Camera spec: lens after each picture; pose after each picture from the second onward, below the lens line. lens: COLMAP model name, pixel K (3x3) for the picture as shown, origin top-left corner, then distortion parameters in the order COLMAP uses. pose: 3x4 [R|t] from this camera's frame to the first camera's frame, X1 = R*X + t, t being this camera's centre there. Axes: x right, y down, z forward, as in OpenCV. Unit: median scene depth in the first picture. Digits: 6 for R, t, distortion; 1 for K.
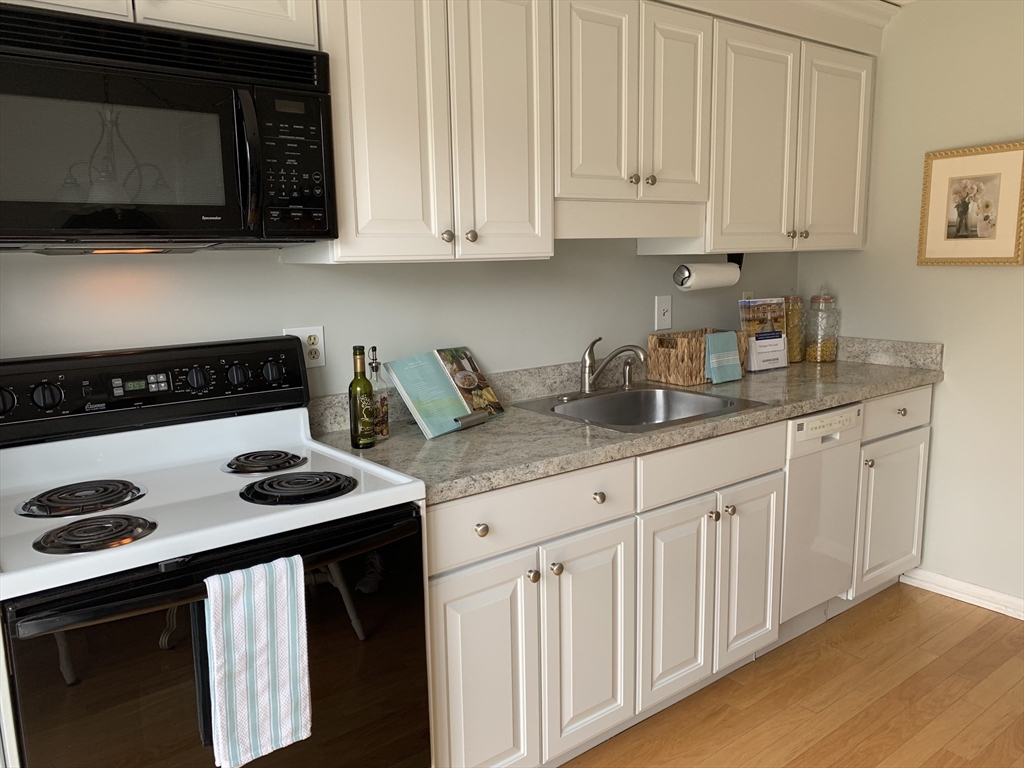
lens RADIAL K [[793.9, 0, 512.4], [0, 793.9, 384.5], [0, 0, 1]] dist [0.041481, -0.061182]
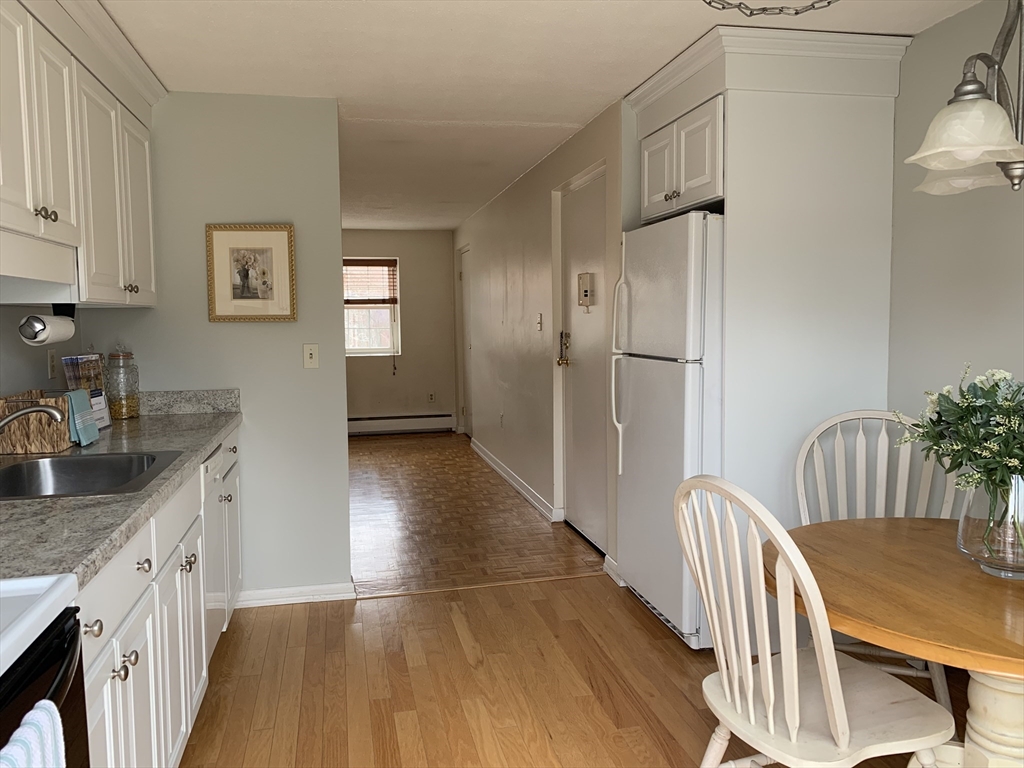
lens RADIAL K [[793.9, 0, 514.0], [0, 793.9, 380.7], [0, 0, 1]] dist [0.041481, -0.061182]
pose [[0.408706, -0.057514, 0.910852, -0.361910], [0.153449, 0.988136, -0.006460, 0.006383], [-0.899674, 0.142409, 0.412682, 0.167523]]
